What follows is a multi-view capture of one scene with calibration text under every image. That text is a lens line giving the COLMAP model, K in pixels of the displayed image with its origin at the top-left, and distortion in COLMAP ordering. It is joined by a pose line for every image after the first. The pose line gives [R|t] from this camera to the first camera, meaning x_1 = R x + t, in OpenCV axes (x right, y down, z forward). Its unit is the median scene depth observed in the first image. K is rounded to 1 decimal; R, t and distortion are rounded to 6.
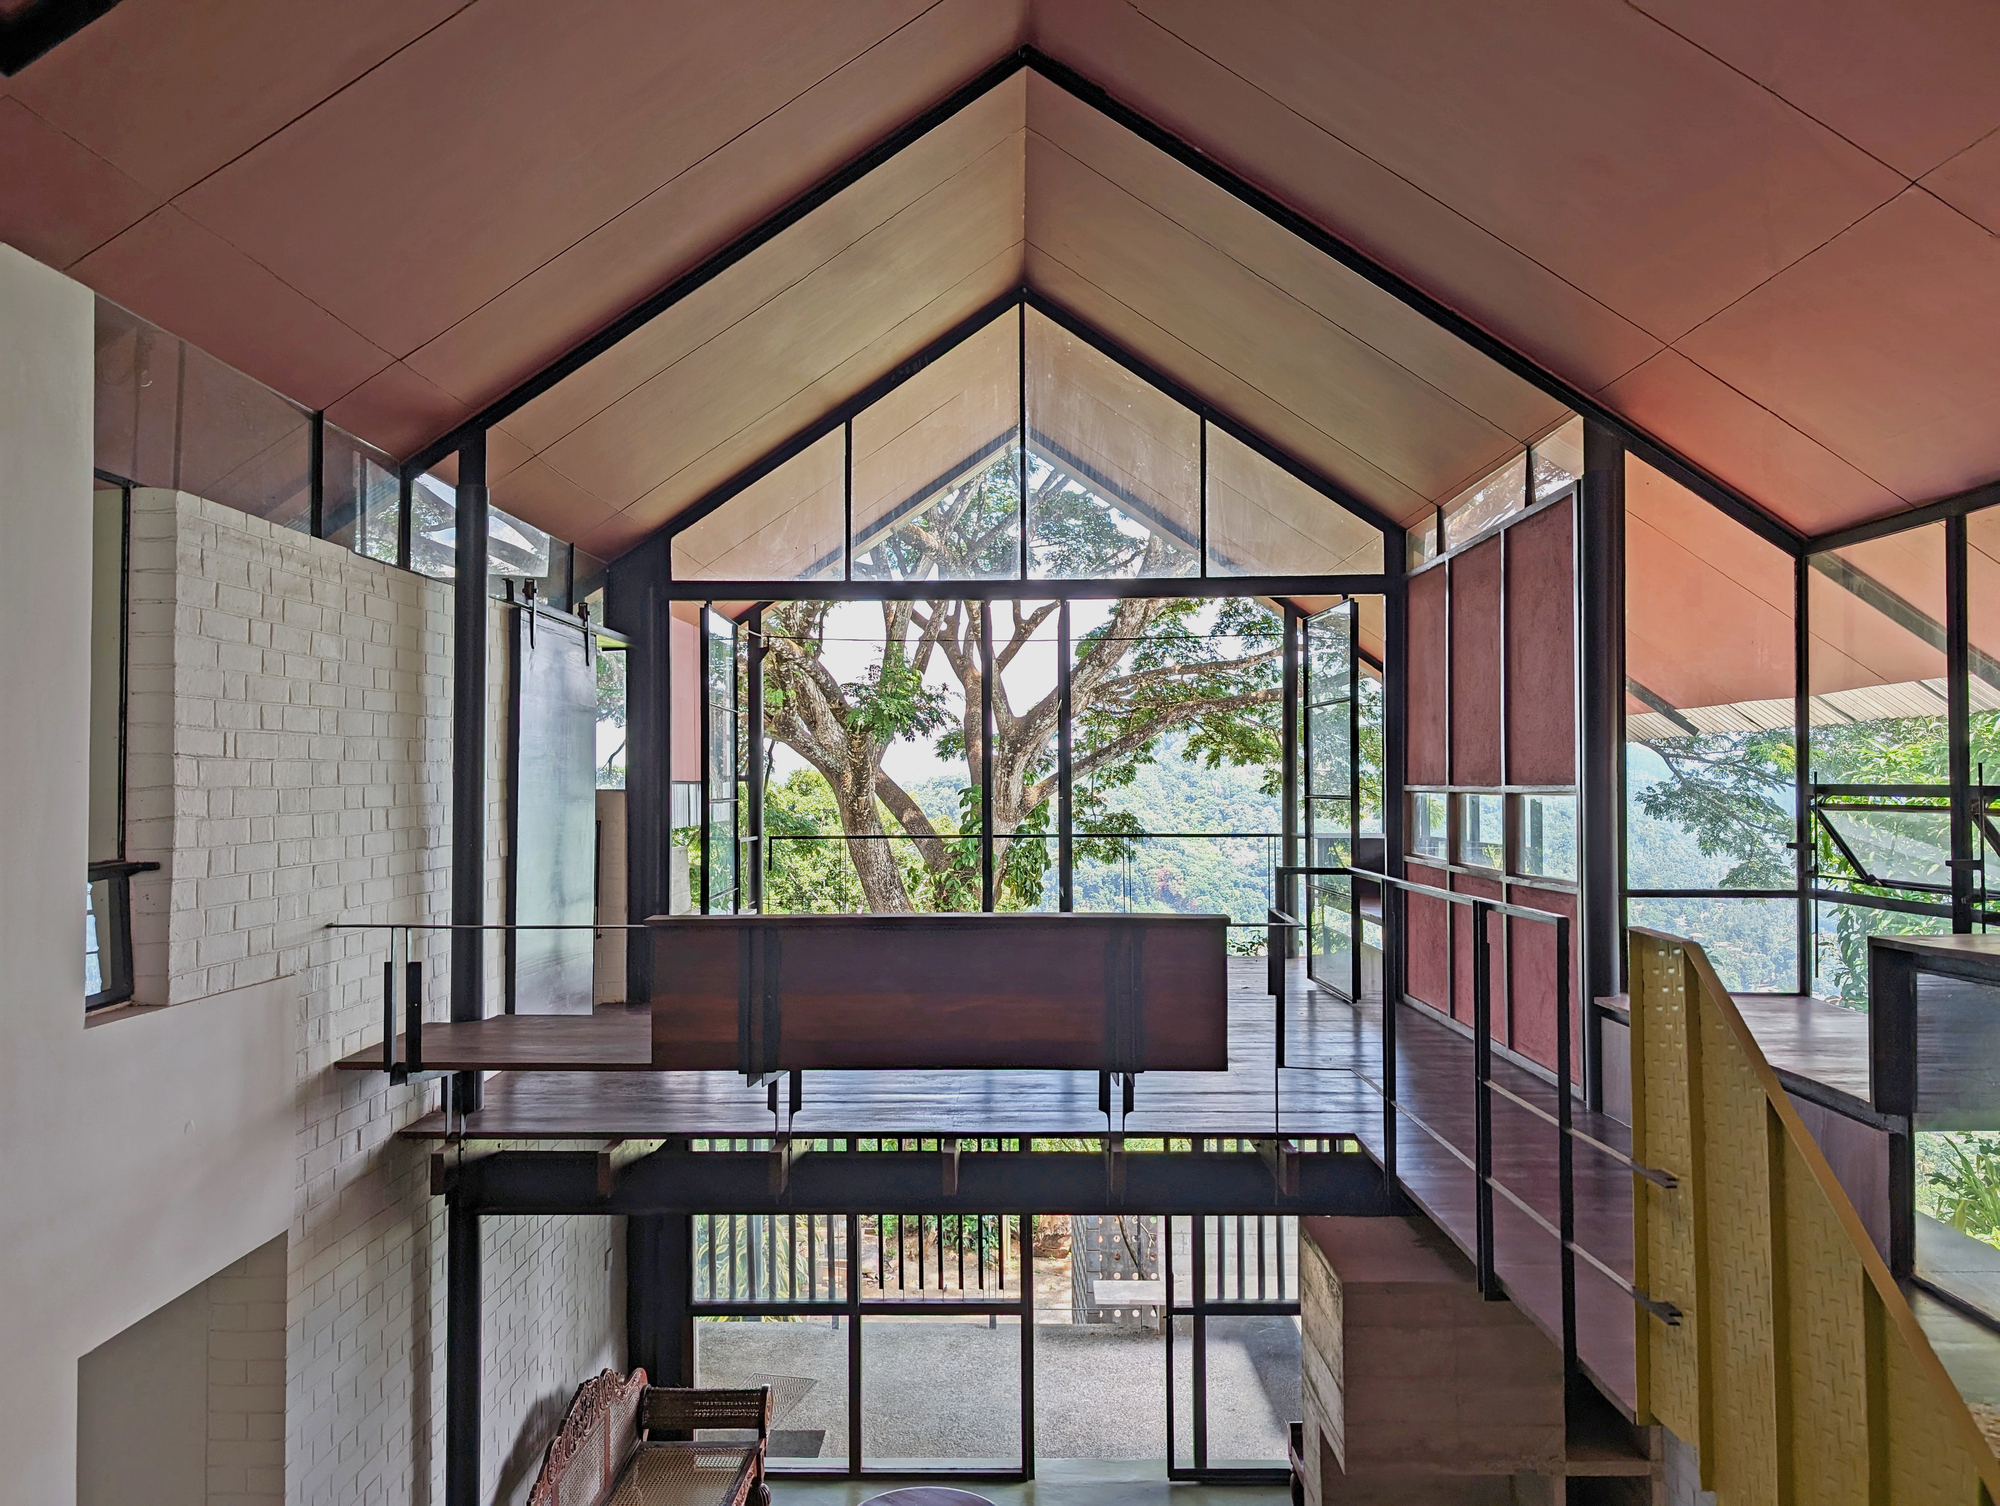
lens RADIAL K [[1400.3, 0, 1000.1], [0, 1400.3, 754.2], [0, 0, 1]] dist [0.000015, -0.000022]
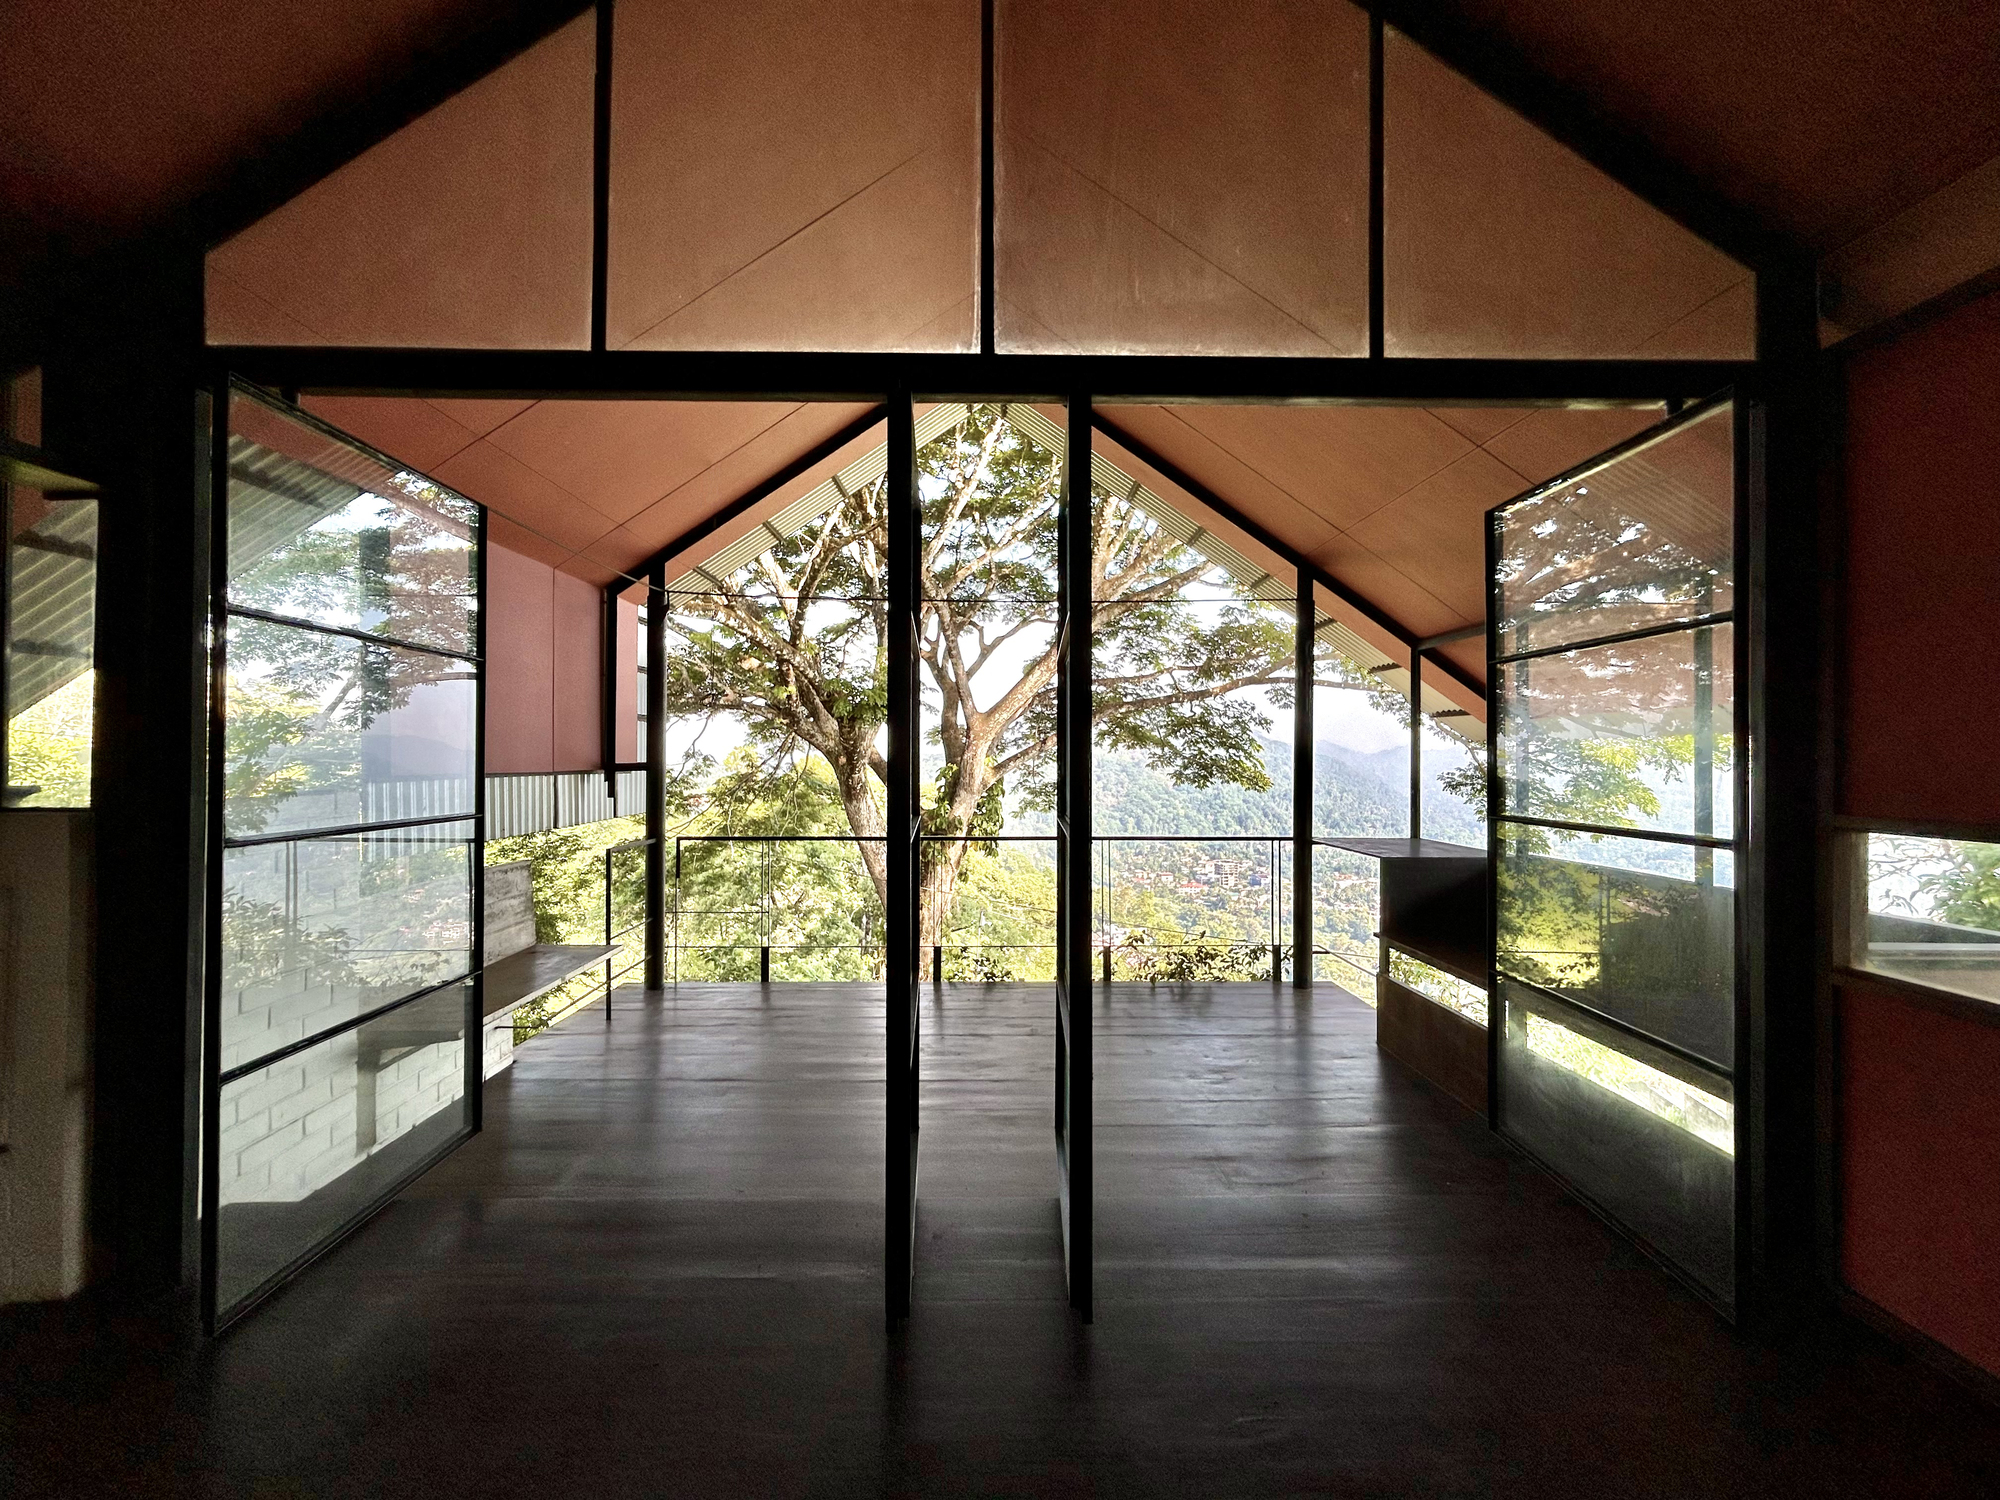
lens RADIAL K [[814.5, 0, 995.1], [0, 814.5, 752.5], [0, 0, 1]] dist [-0.003517, -0.000291]
pose [[0.999512, 0.010478, 0.029419, 0.004321], [-0.010844, 0.999866, 0.012296, 0.001015], [-0.029287, -0.012609, 0.999492, 0.277502]]
